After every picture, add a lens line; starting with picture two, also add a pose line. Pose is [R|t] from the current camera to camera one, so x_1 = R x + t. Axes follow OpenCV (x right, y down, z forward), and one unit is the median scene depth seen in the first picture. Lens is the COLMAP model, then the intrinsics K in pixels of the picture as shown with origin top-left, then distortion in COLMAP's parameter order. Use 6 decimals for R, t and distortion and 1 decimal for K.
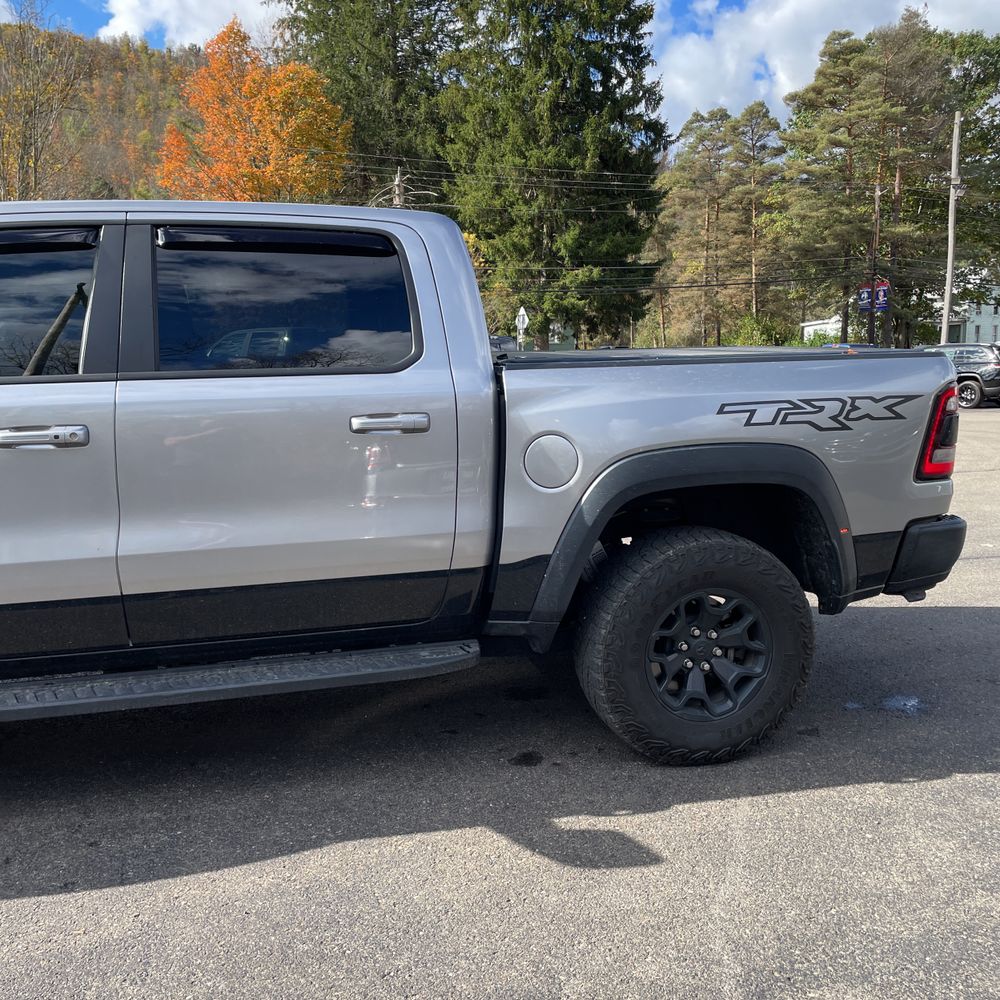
lens RADIAL K [[1011.4, 0, 503.7], [0, 1011.4, 498.5], [0, 0, 1]] dist [0.077935, -0.106866]
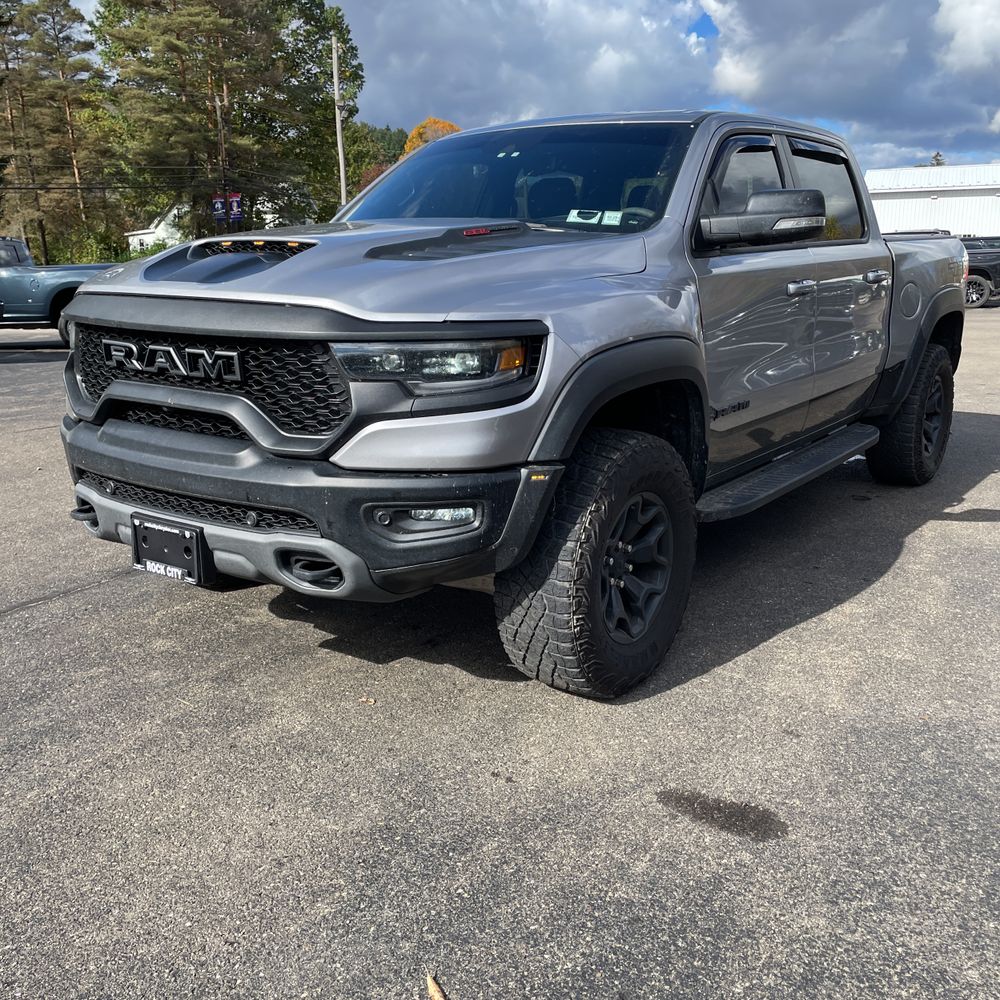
lens RADIAL K [[1011.4, 0, 503.7], [0, 1011.4, 498.5], [0, 0, 1]] dist [0.077935, -0.106866]
pose [[0.772482, -0.148890, 0.617336, -0.120234], [0.097503, 0.988407, 0.116378, 0.001720], [-0.627506, -0.029708, 0.778044, 0.010436]]
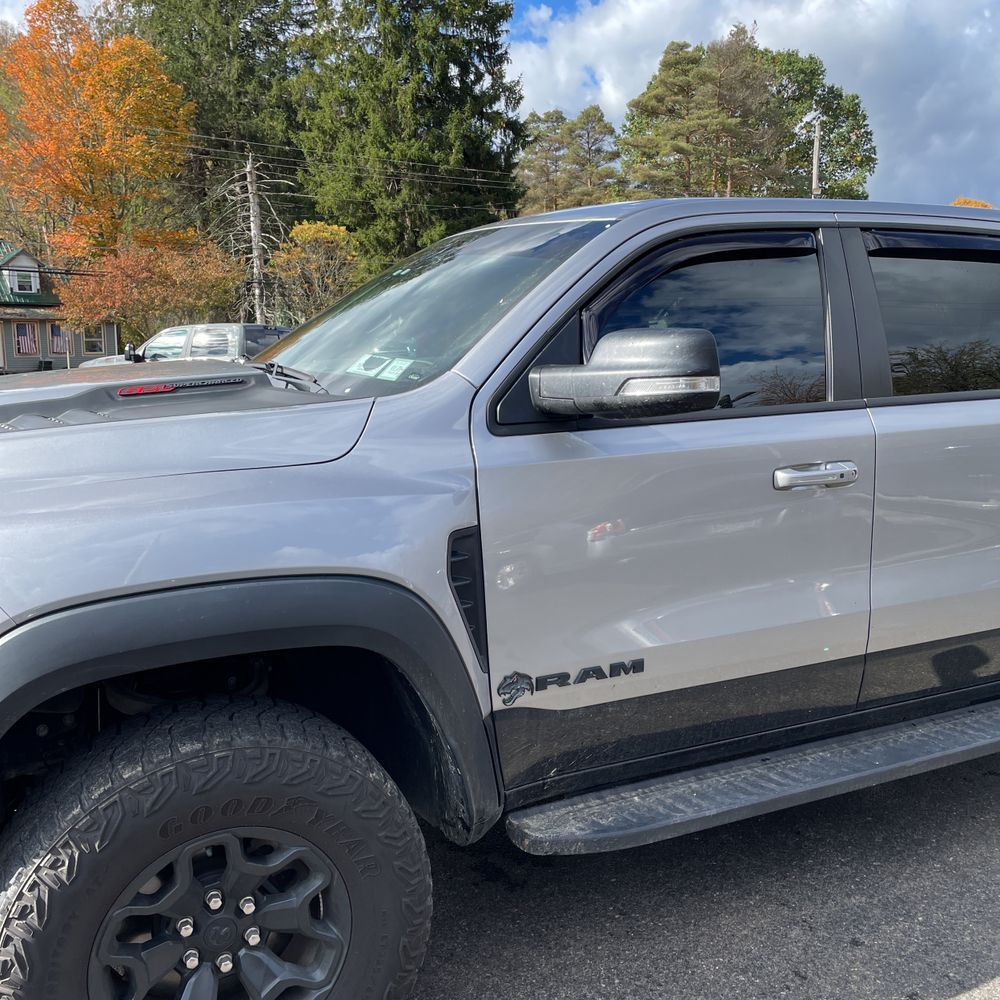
lens RADIAL K [[1007.6, 0, 515.1], [0, 1007.6, 501.0], [0, 0, 1]] dist [0.093394, -0.138183]
pose [[0.979518, -0.024367, 0.199875, -0.062014], [0.022902, 0.999691, 0.009635, -0.003775], [-0.200048, -0.004860, 0.979774, 0.015431]]
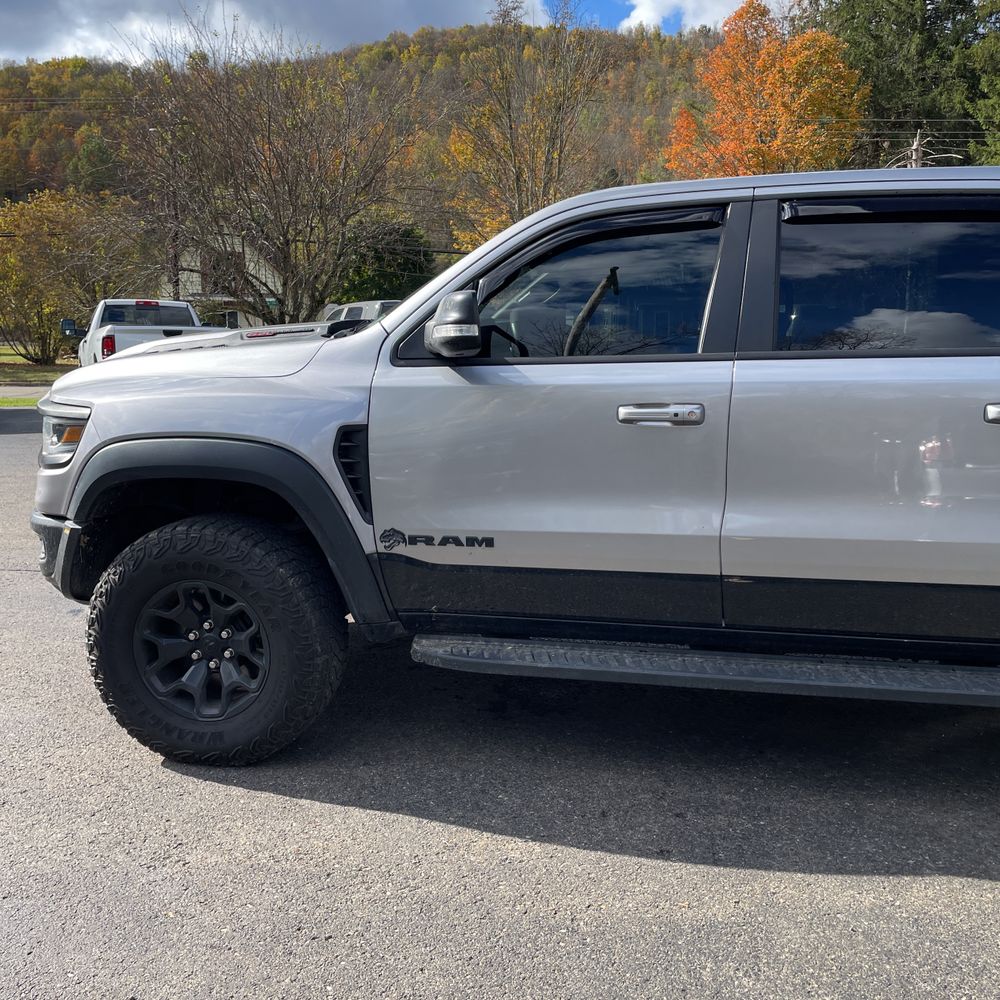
lens RADIAL K [[1011.4, 0, 503.7], [0, 1011.4, 498.5], [0, 0, 1]] dist [0.077935, -0.106866]
pose [[0.897105, 0.081706, -0.434197, -0.010467], [-0.072652, 0.996654, 0.037440, -0.000141], [0.435803, -0.002042, 0.900040, 0.000882]]
